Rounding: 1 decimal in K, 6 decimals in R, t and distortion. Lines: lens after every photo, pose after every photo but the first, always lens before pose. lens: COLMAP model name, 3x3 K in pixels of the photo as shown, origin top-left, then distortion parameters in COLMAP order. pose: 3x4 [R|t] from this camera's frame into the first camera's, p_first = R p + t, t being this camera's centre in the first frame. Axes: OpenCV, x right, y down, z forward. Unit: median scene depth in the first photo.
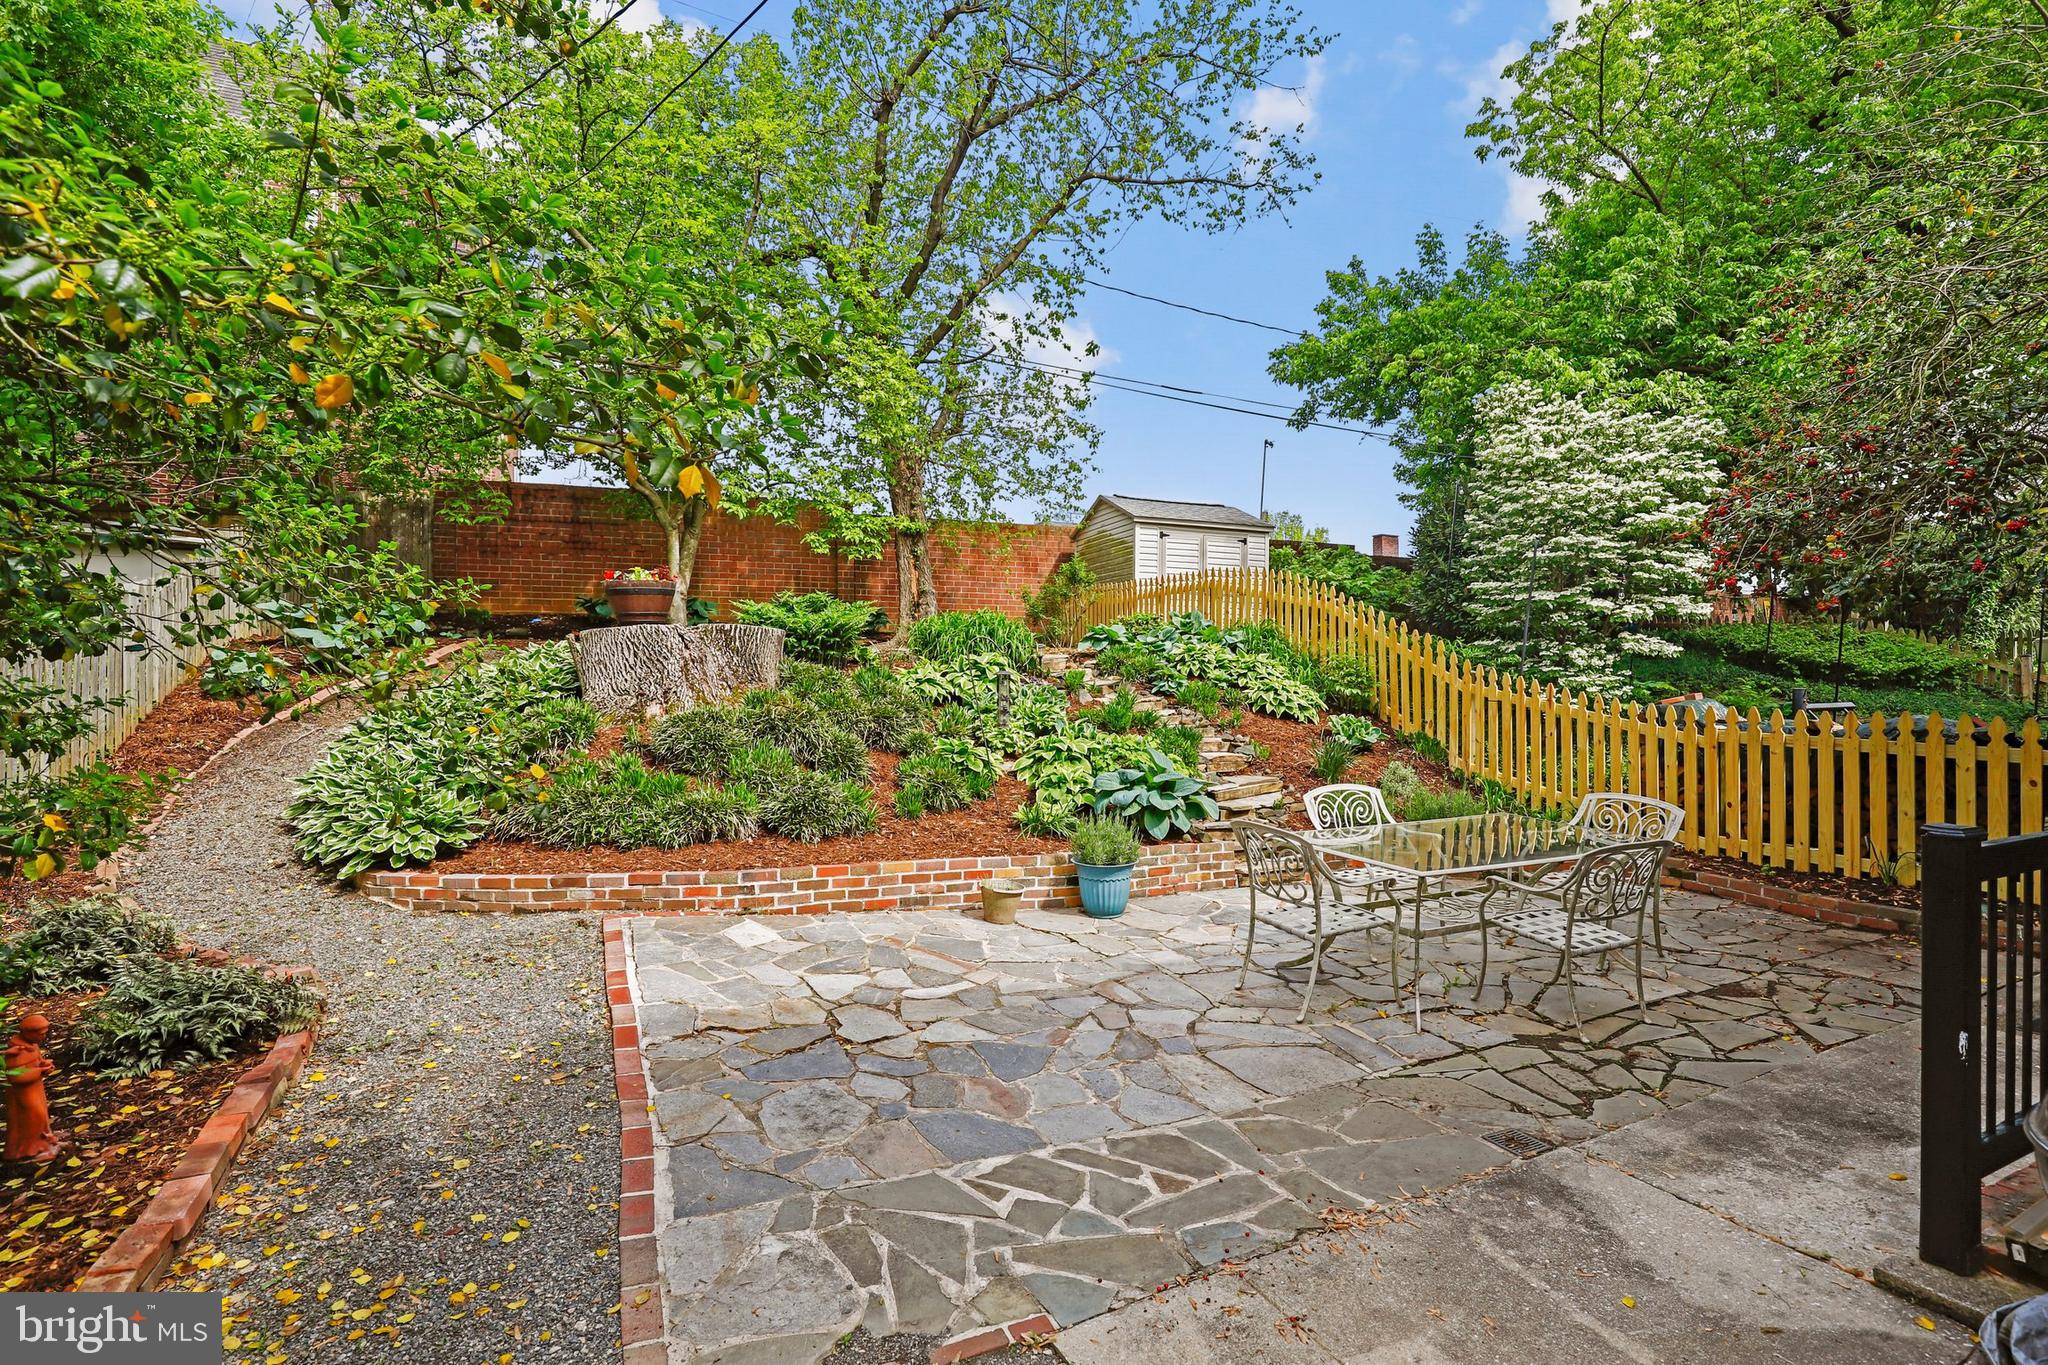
lens RADIAL K [[943.7, 0, 1023.1], [0, 943.7, 684.4], [0, 0, 1]] dist [-0.031873, 0.005145]
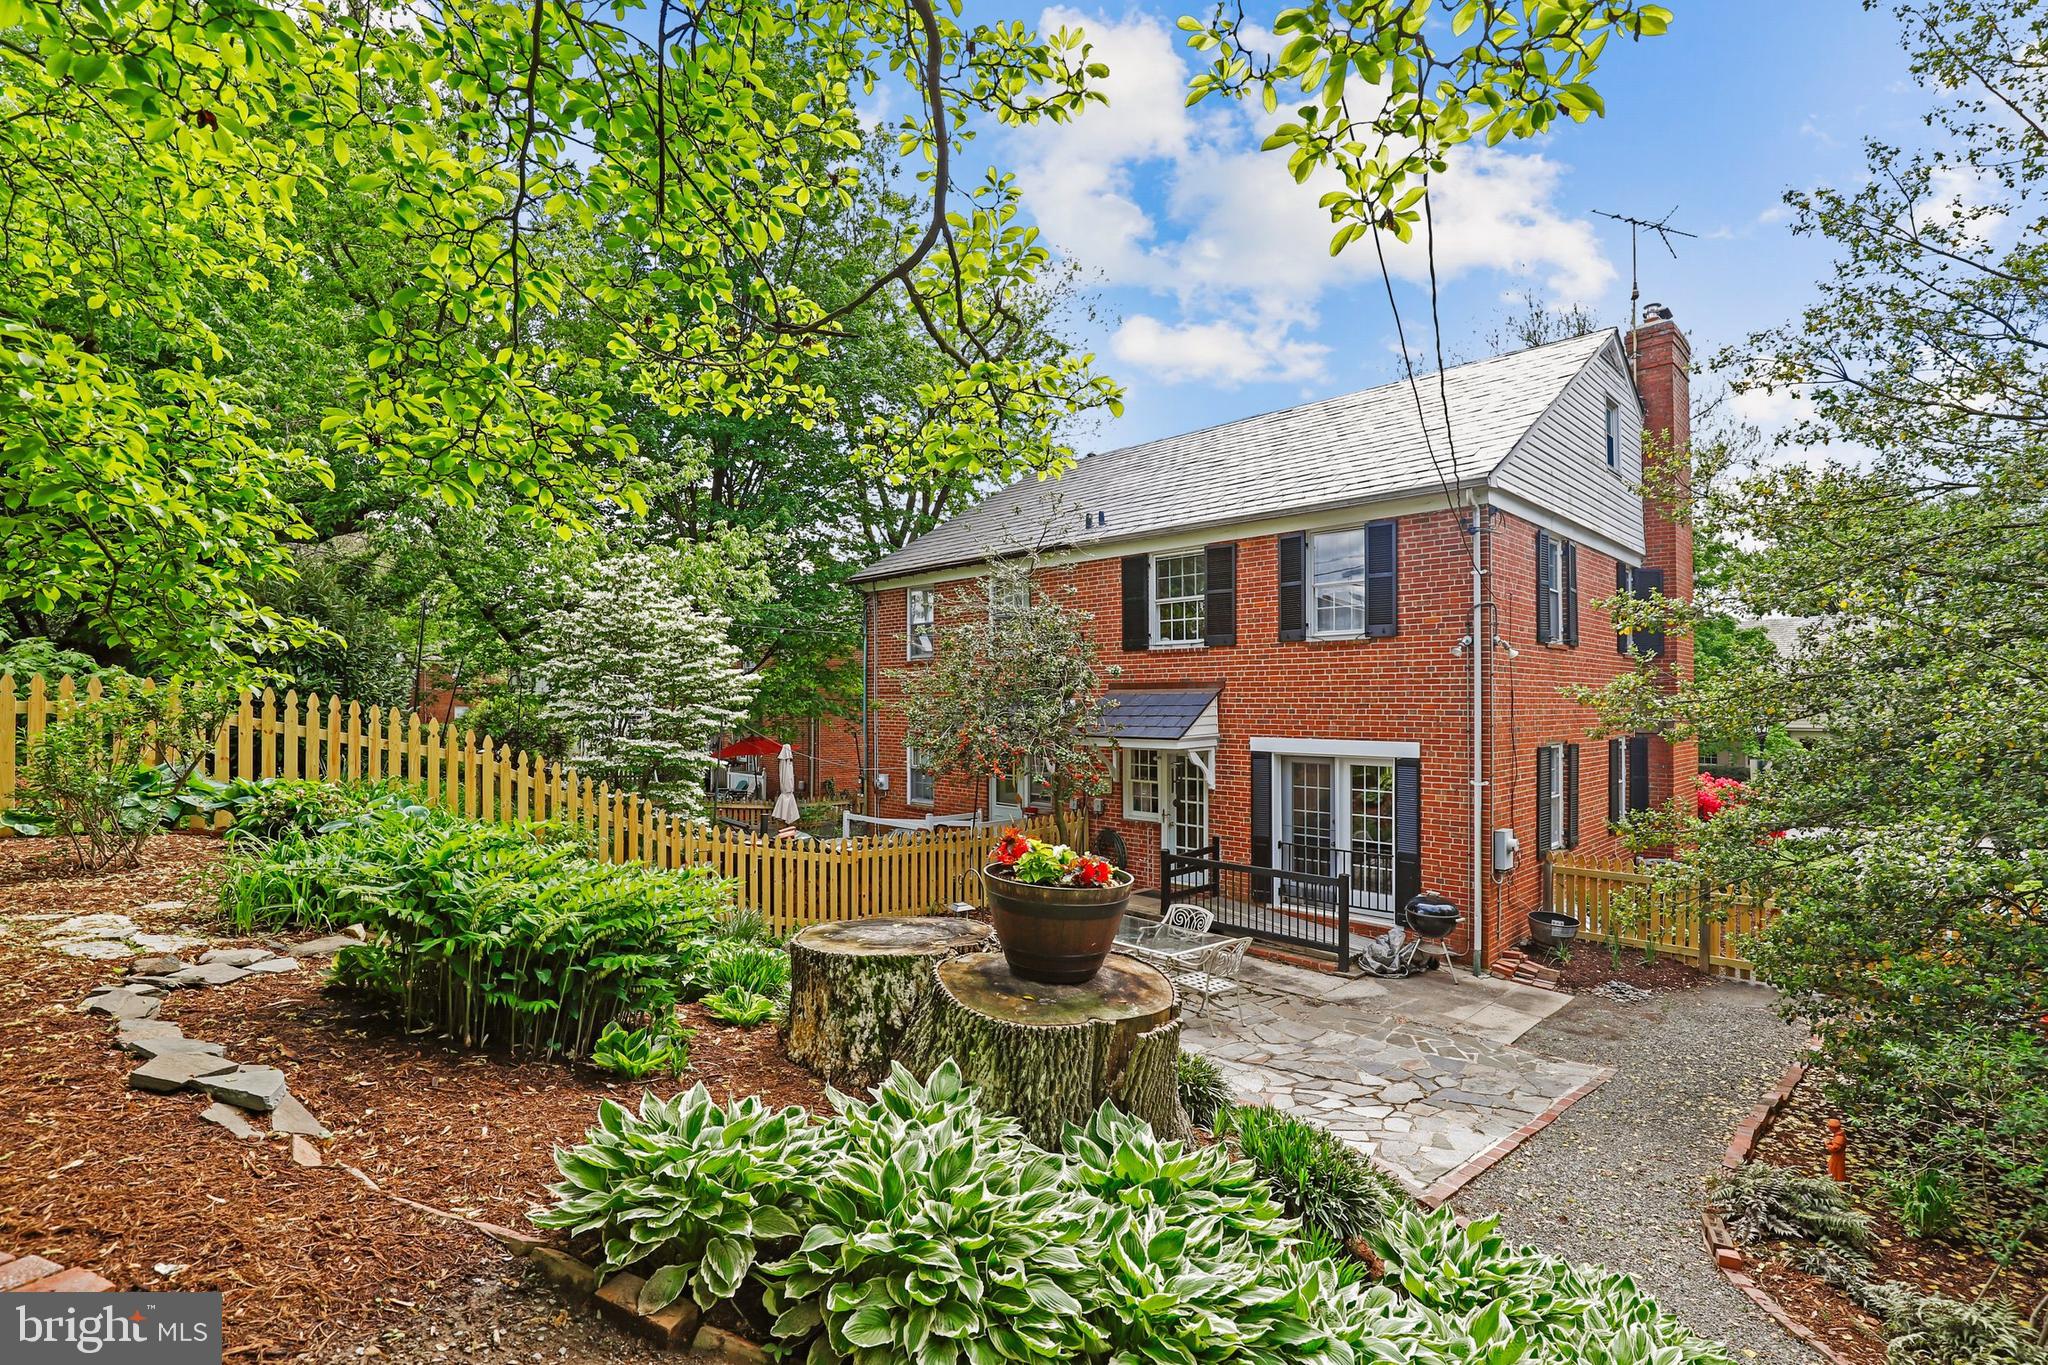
lens RADIAL K [[943.7, 0, 1038.2], [0, 943.7, 685.7], [0, 0, 1]] dist [-0.031873, 0.005145]
pose [[-0.321519, 0.014828, 0.946787, -1.230902], [-0.007691, 0.999804, -0.018270, -0.286685], [-0.946872, -0.013156, -0.321342, 1.670230]]
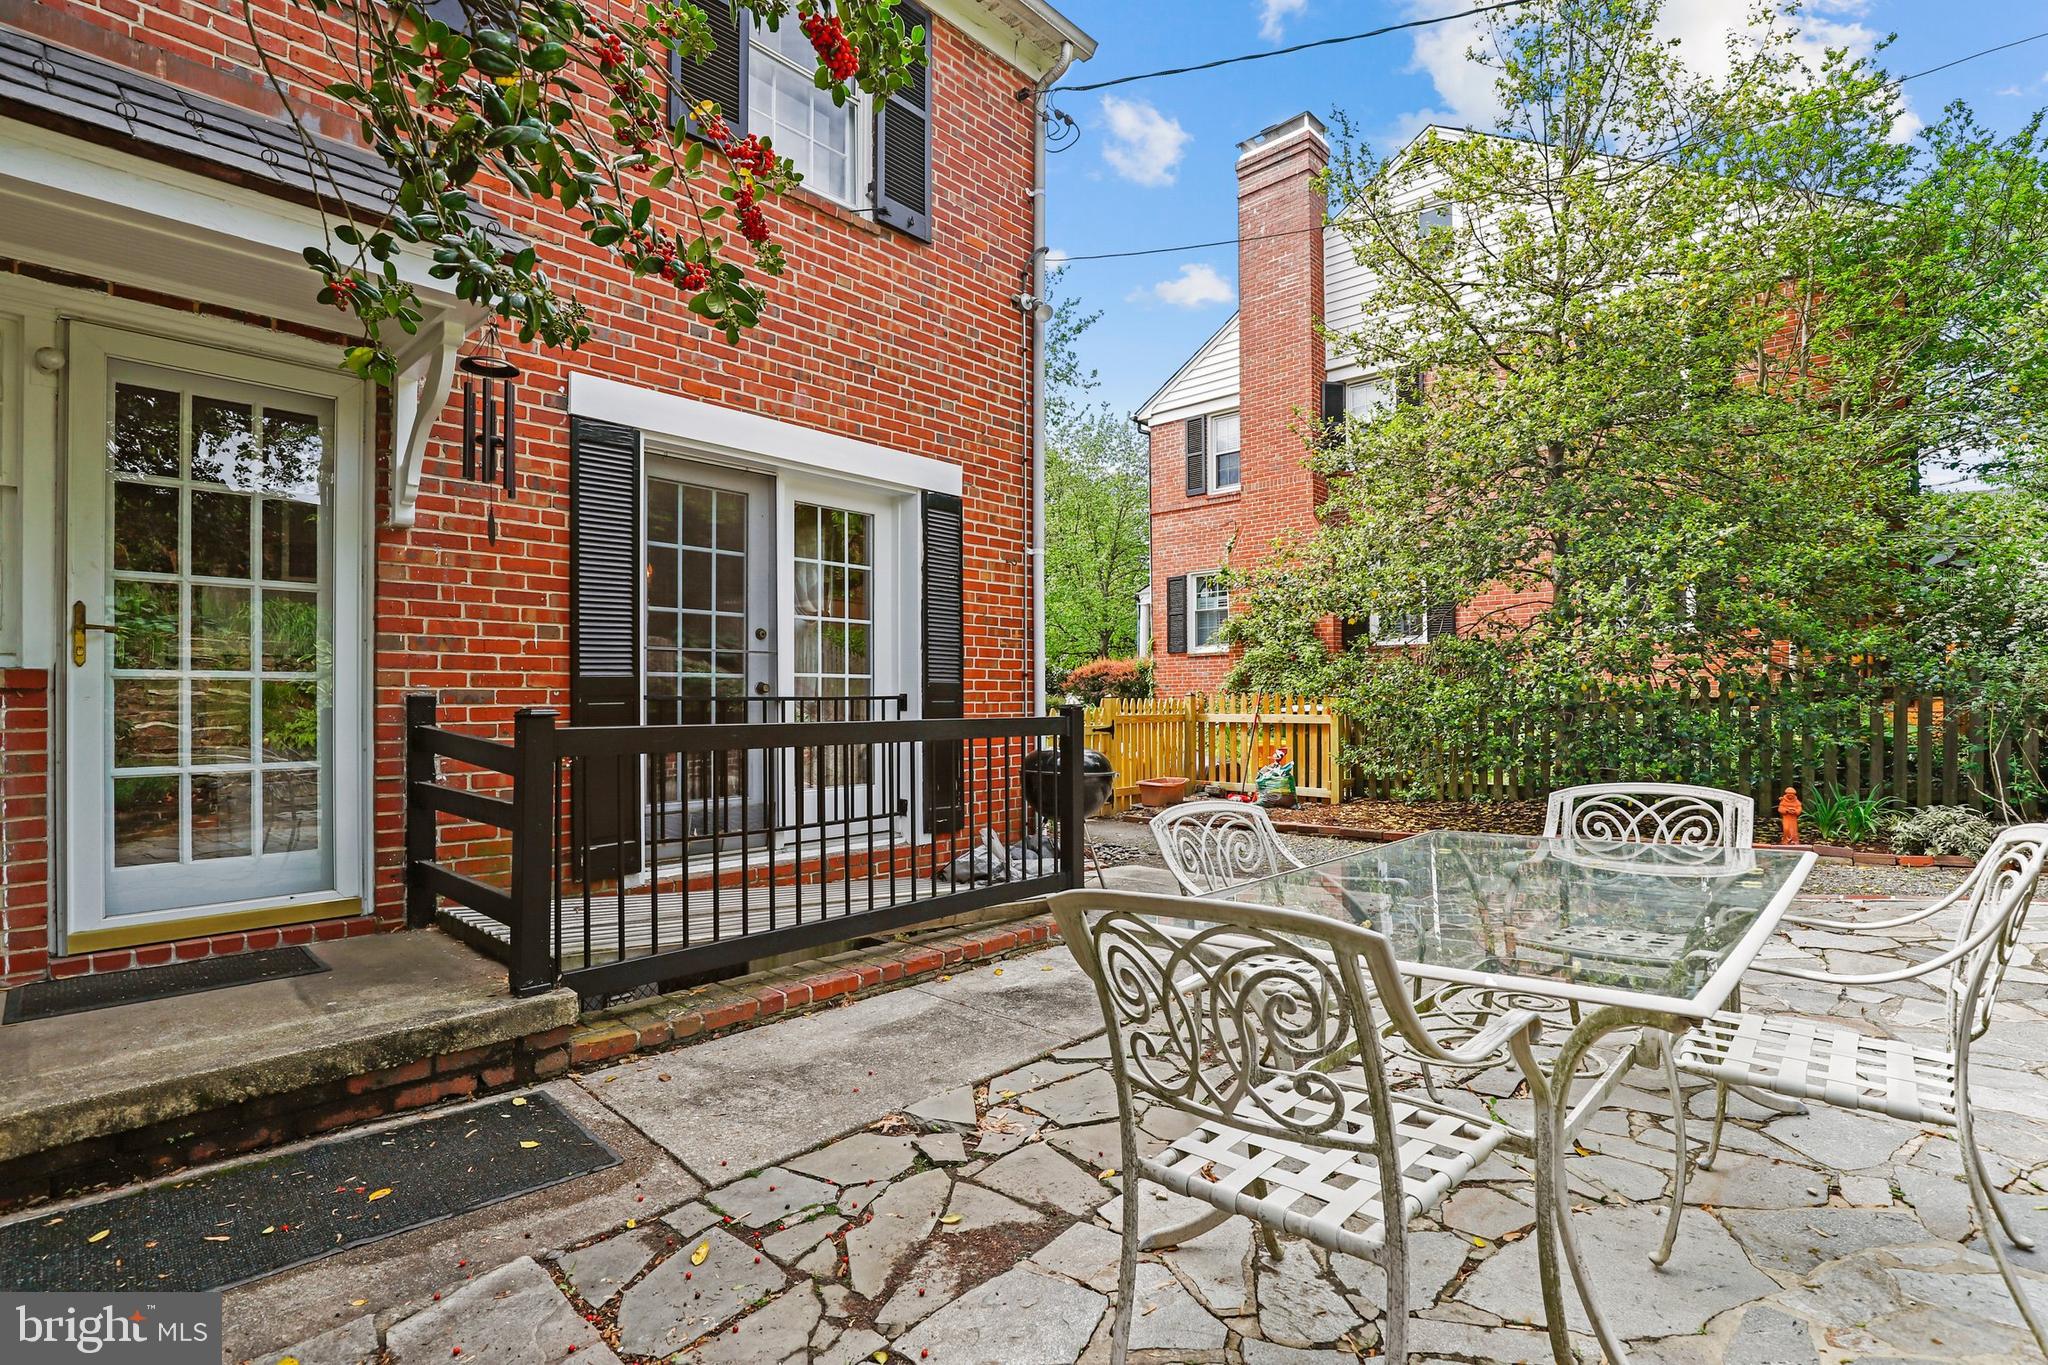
lens RADIAL K [[943.7, 0, 1023.7], [0, 943.7, 697.7], [0, 0, 1]] dist [-0.031873, 0.005145]
pose [[-0.933441, -0.000179, -0.358731, 0.781258], [0.003388, 0.999951, -0.009313, 0.067169], [0.358715, -0.009909, -0.933395, 1.225553]]
